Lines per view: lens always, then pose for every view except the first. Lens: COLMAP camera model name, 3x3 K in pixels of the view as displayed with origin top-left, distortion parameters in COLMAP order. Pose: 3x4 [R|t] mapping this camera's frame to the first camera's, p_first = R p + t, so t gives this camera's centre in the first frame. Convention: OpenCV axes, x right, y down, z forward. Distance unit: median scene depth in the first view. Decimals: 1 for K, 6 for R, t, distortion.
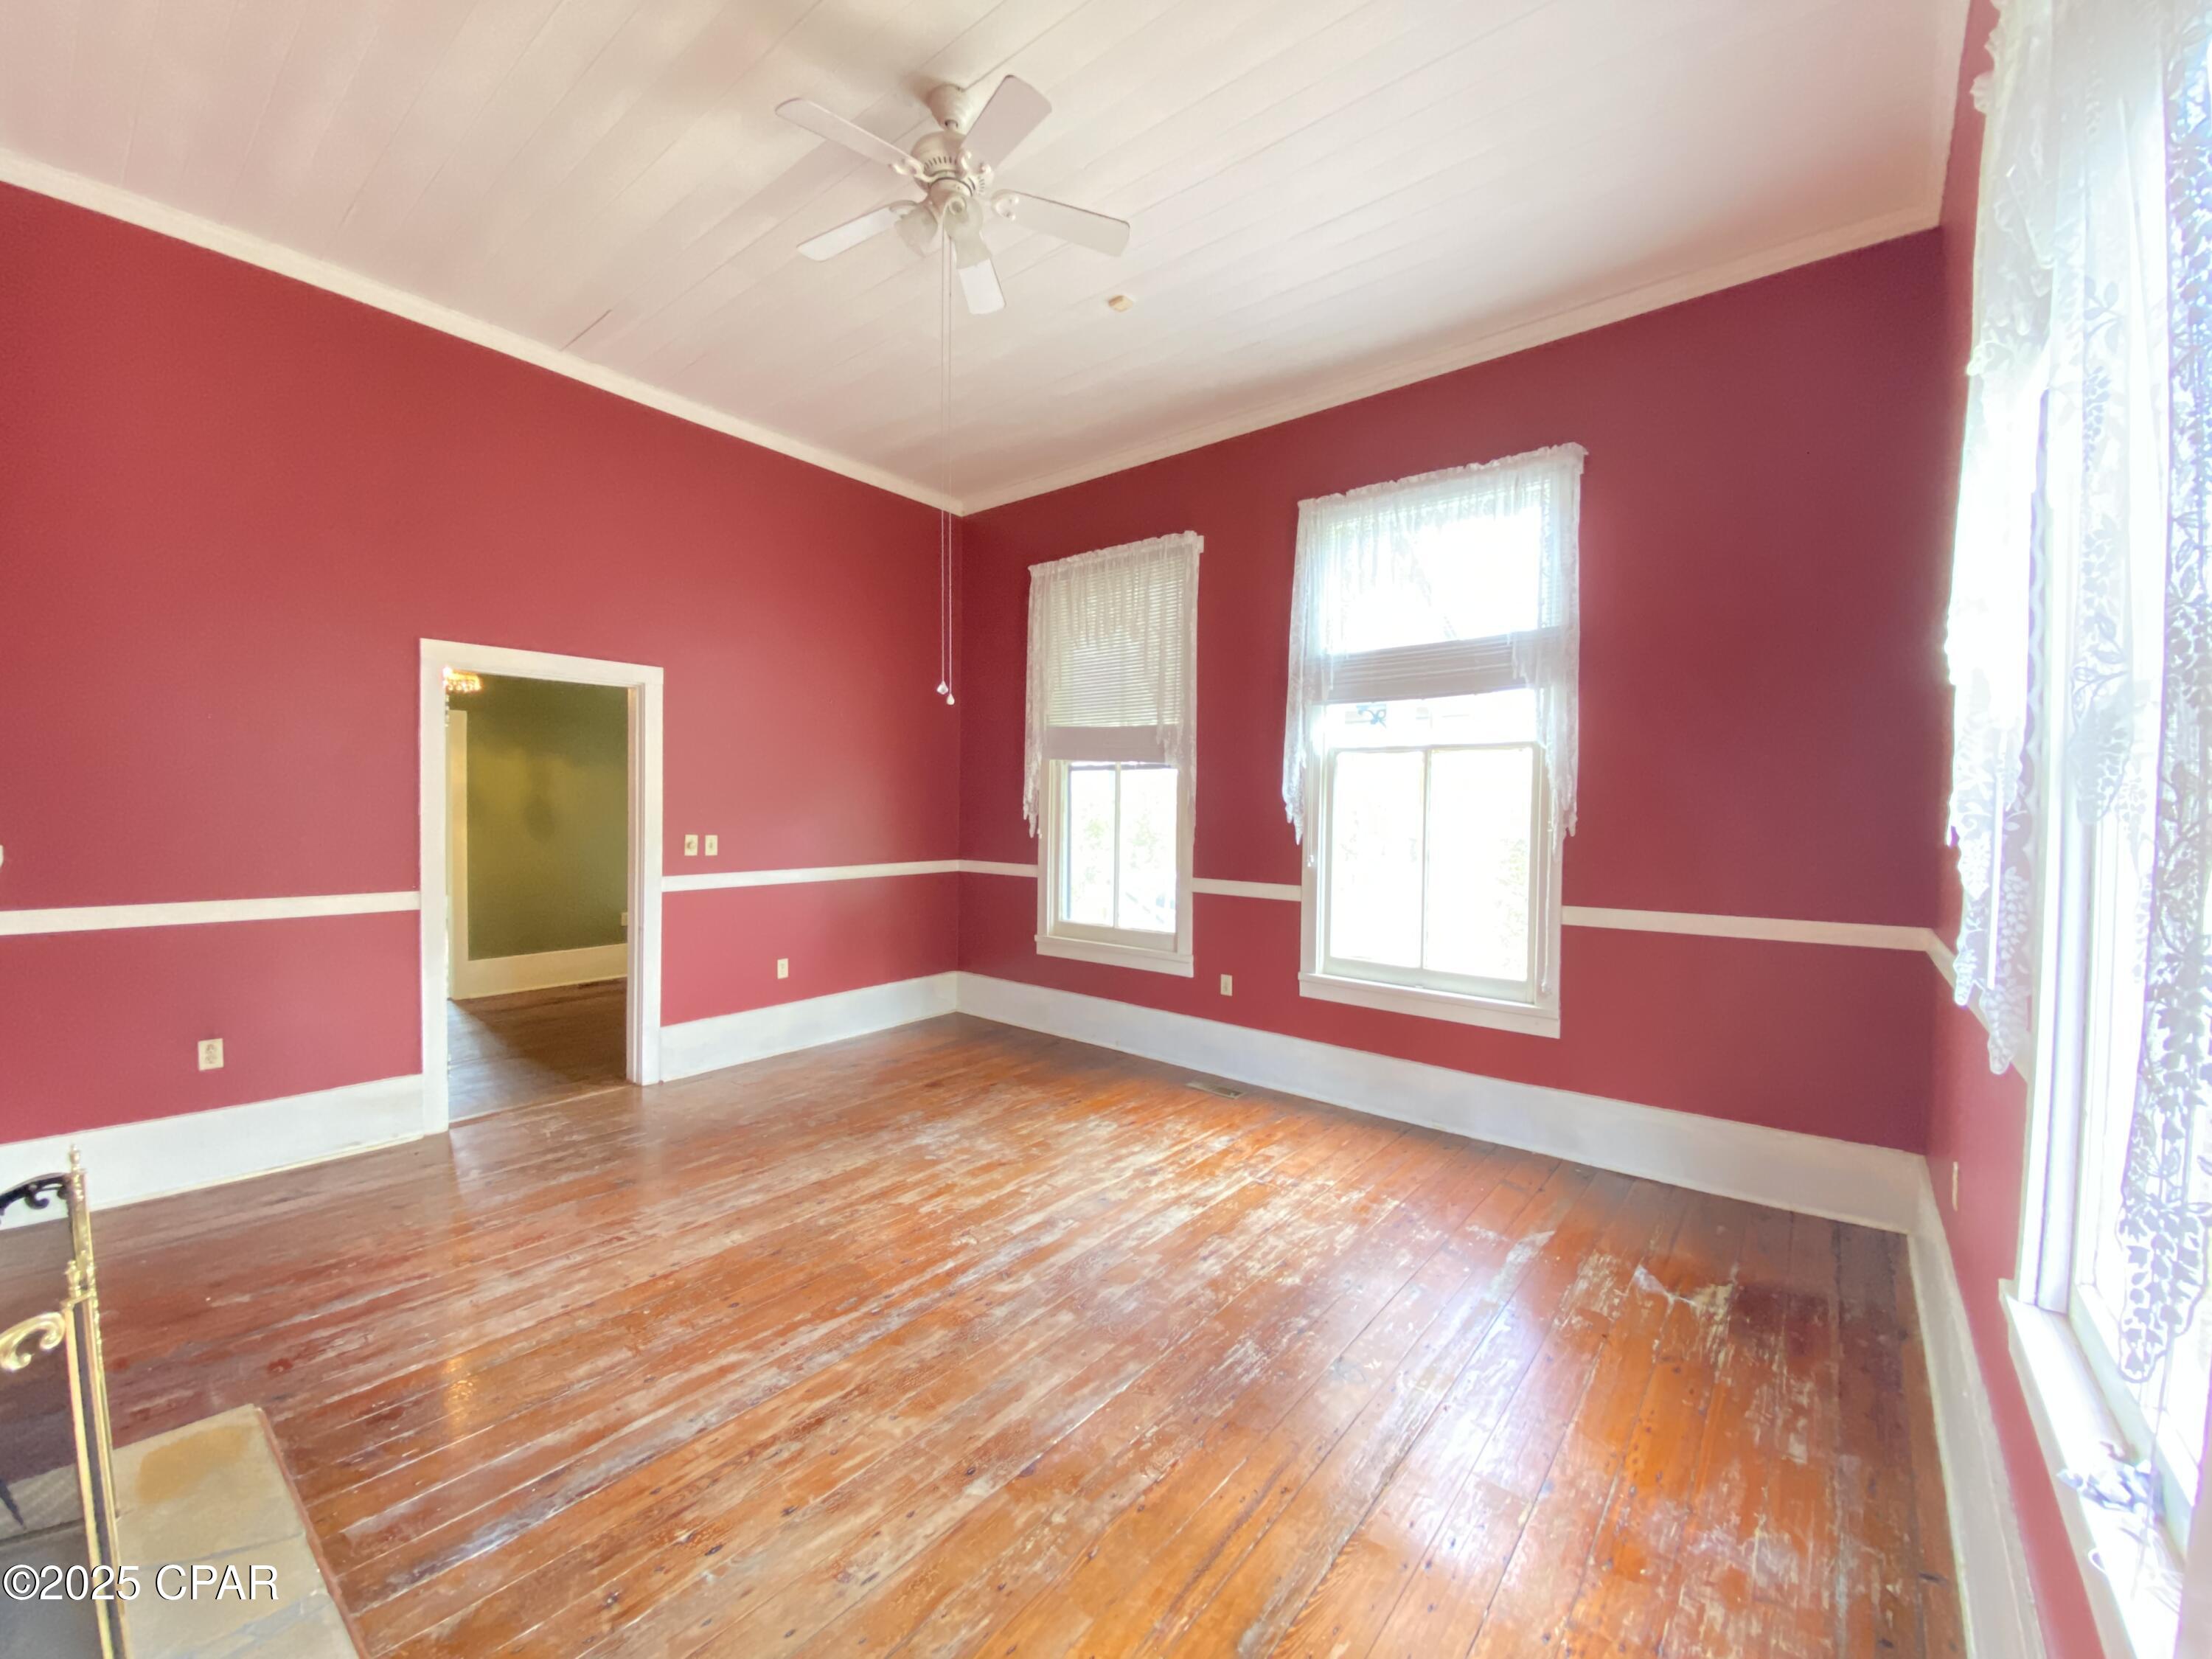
lens RADIAL K [[898.0, 0, 1102.9], [0, 898.0, 831.6], [0, 0, 1]] dist [0.019162, -0.013135]
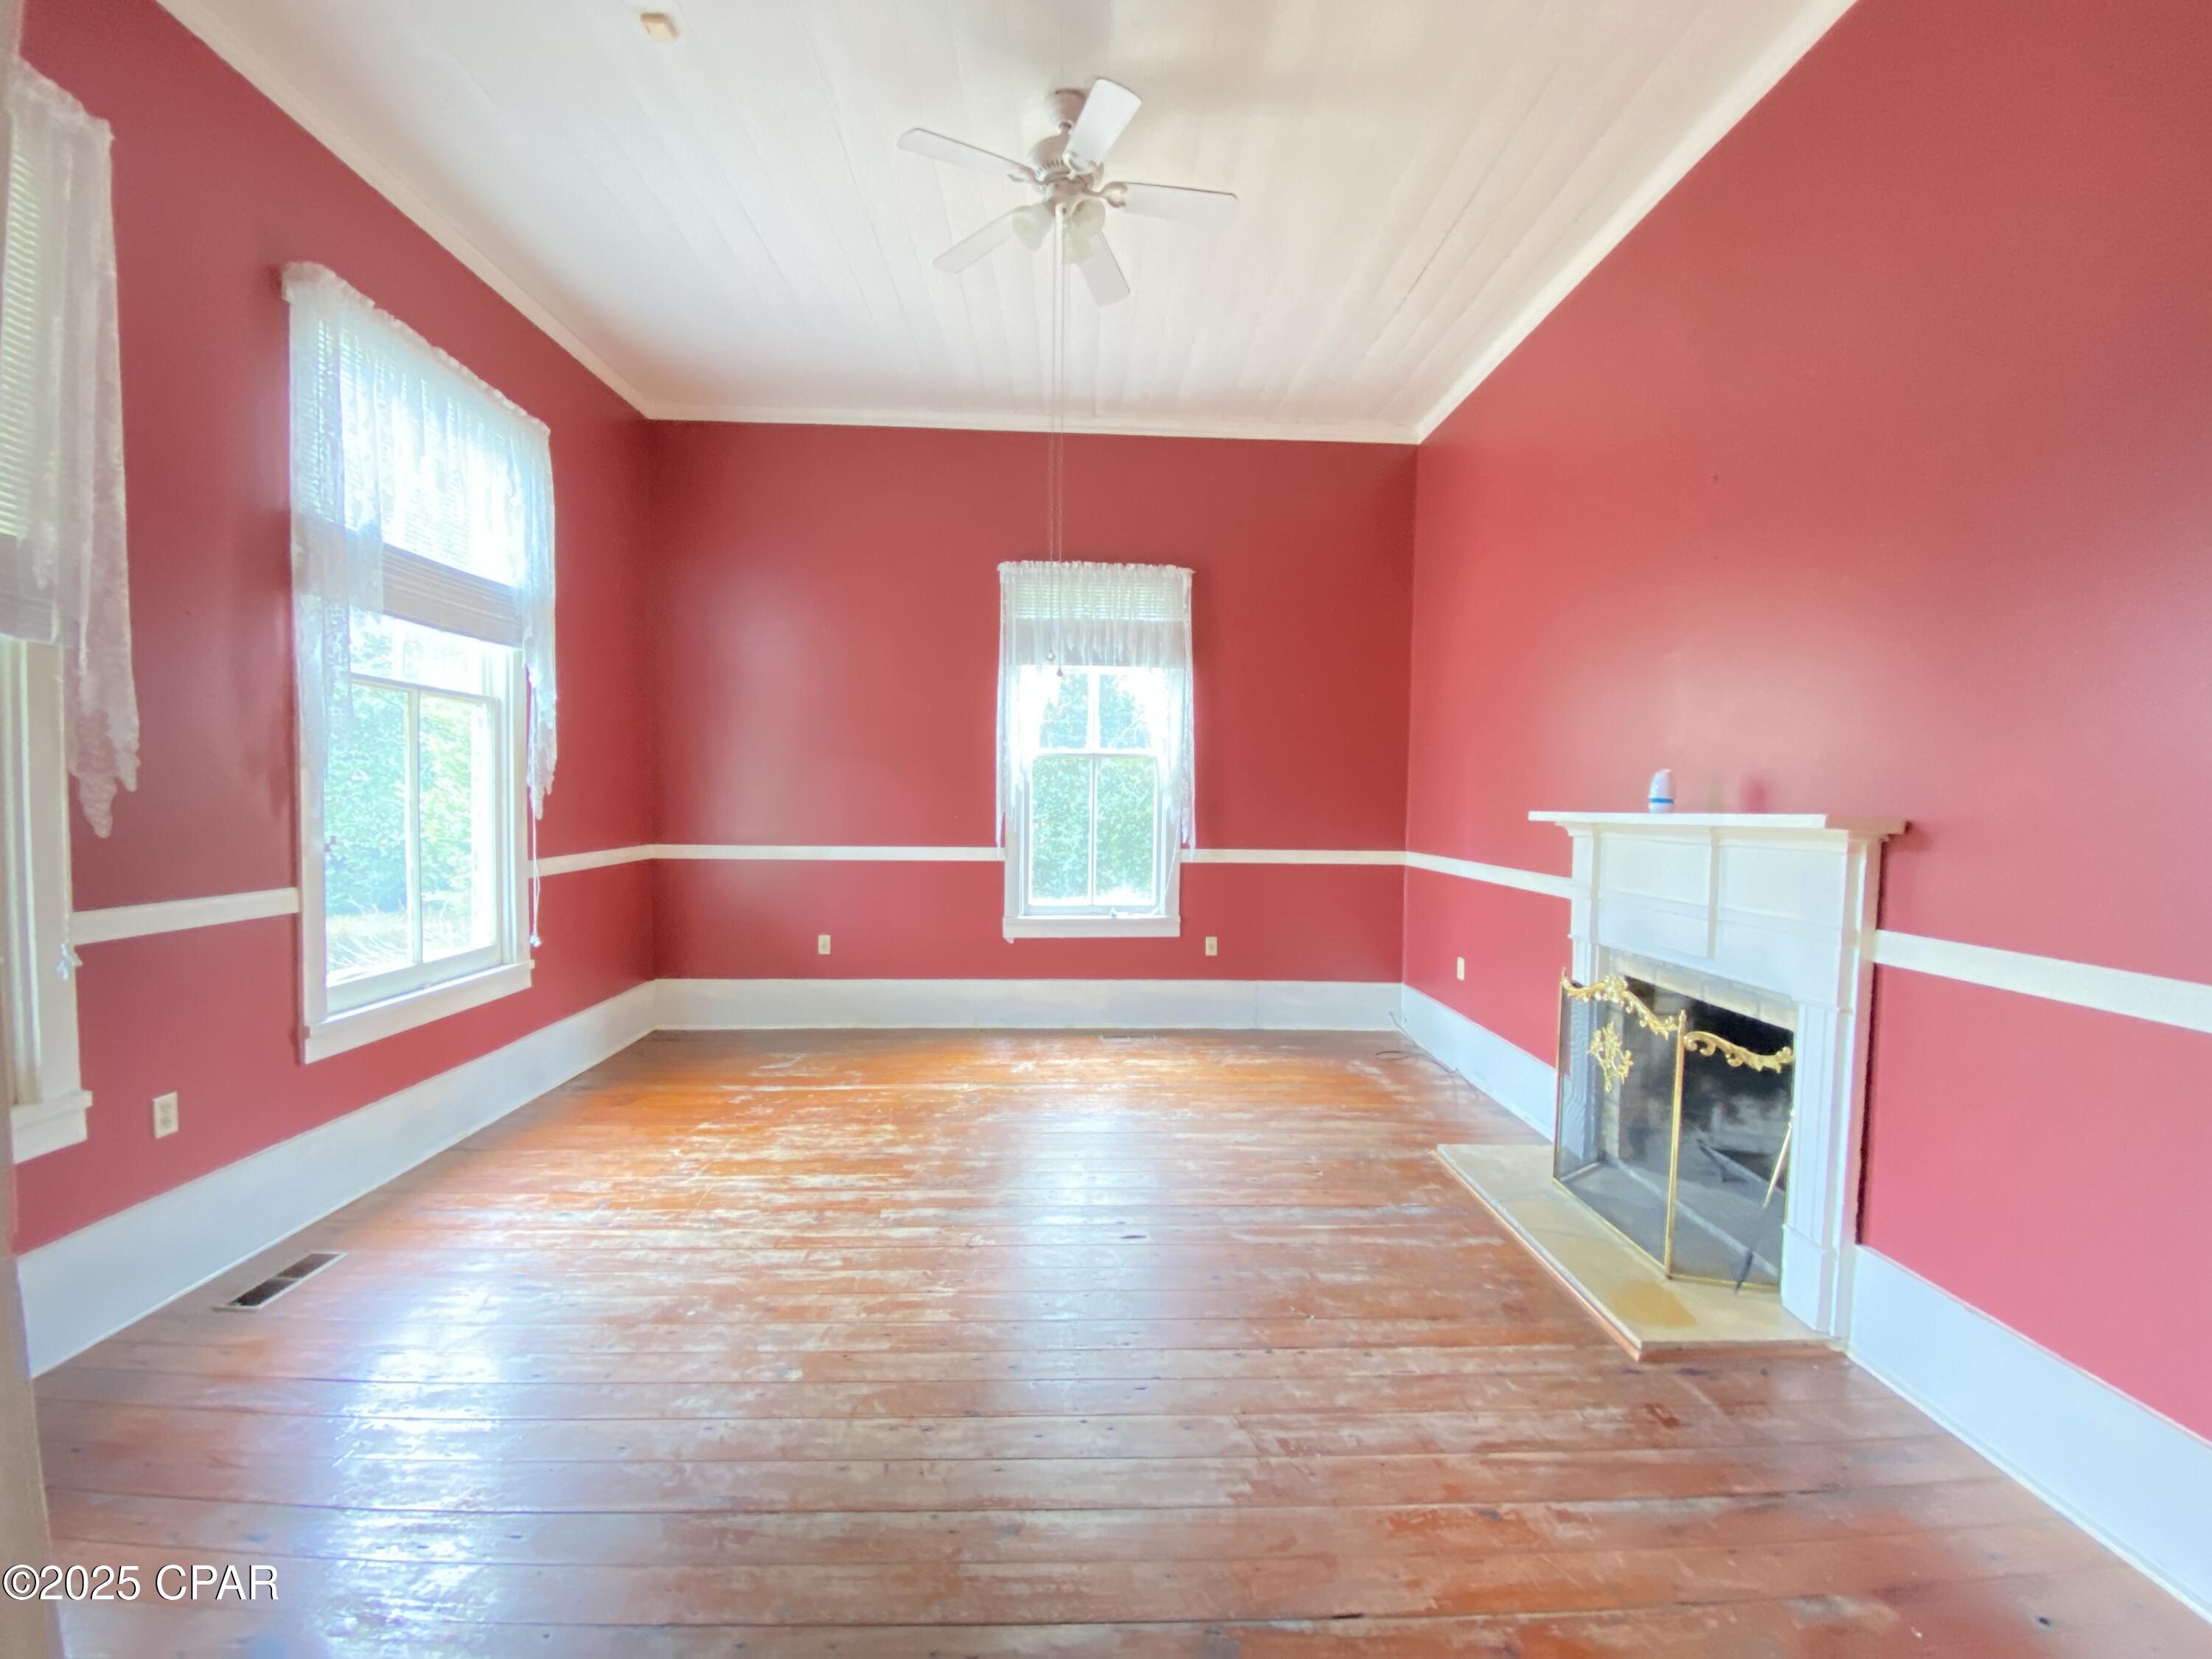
lens RADIAL K [[898.0, 0, 1103.2], [0, 898.0, 832.0], [0, 0, 1]] dist [0.019162, -0.013135]
pose [[-0.658214, -0.049301, 0.751215, -0.807747], [0.005079, 0.997540, 0.069917, -0.023993], [-0.752813, 0.049836, -0.656345, 1.329069]]
